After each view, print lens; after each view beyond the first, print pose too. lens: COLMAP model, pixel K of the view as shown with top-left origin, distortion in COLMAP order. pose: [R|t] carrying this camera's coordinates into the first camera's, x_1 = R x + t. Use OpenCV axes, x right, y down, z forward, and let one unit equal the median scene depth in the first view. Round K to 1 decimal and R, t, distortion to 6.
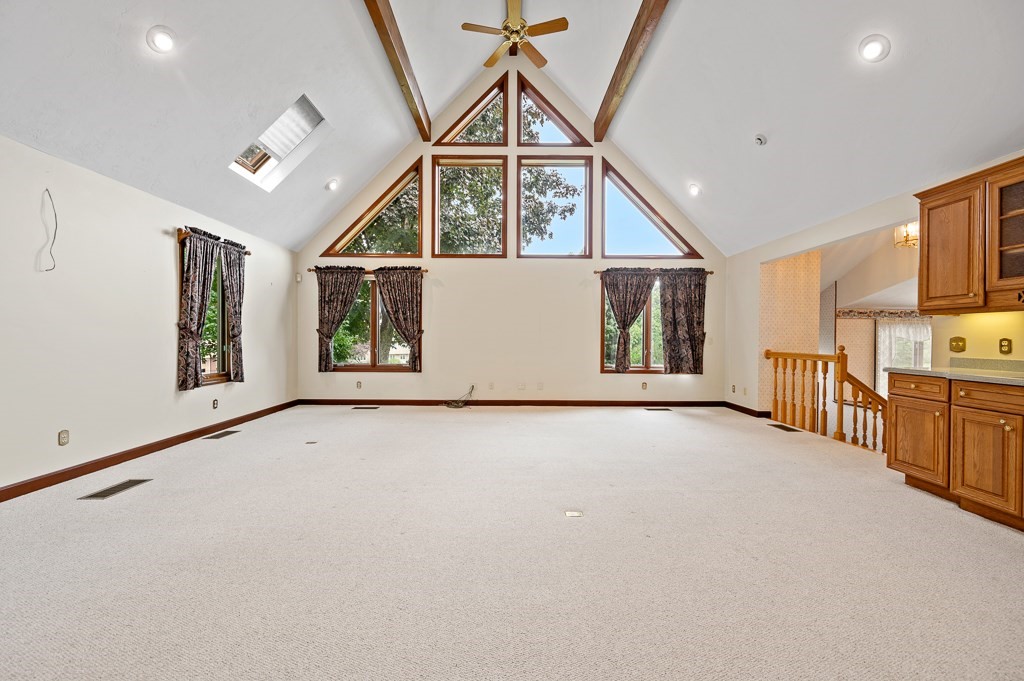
lens RADIAL K [[411.2, 0, 505.6], [0, 411.2, 338.0], [0, 0, 1]] dist [0.003991, 0.000193]
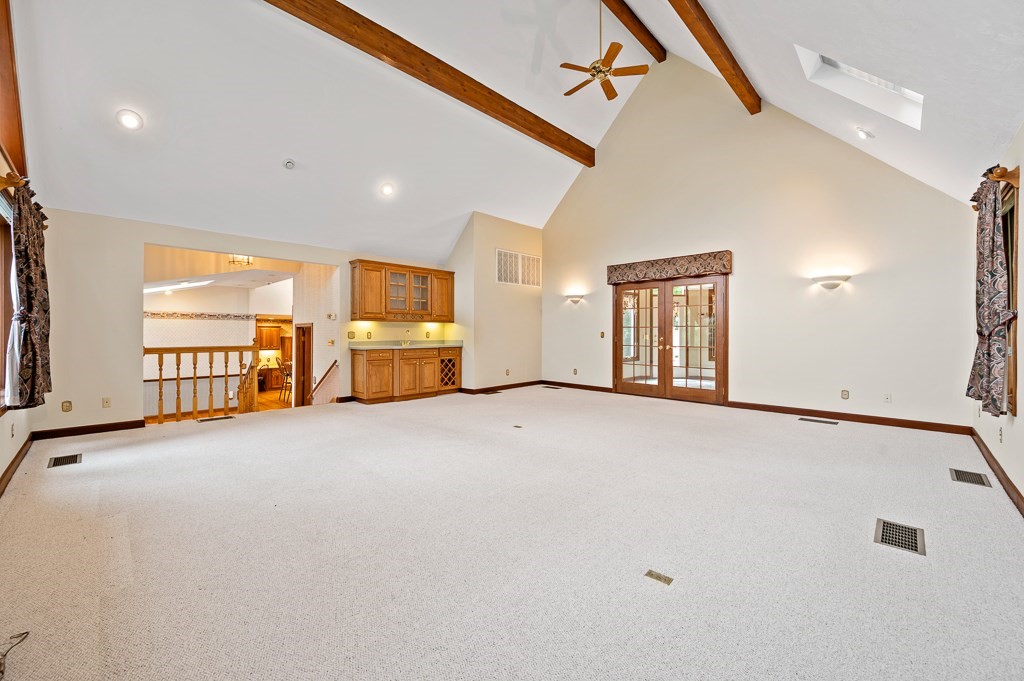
lens RADIAL K [[411.2, 0, 518.6], [0, 411.2, 332.8], [0, 0, 1]] dist [0.003991, 0.000193]
pose [[-0.737154, -0.003103, 0.675718, -0.455042], [-0.001236, 0.999994, 0.003244, -0.001791], [-0.675724, 0.001556, -0.737153, 0.983528]]
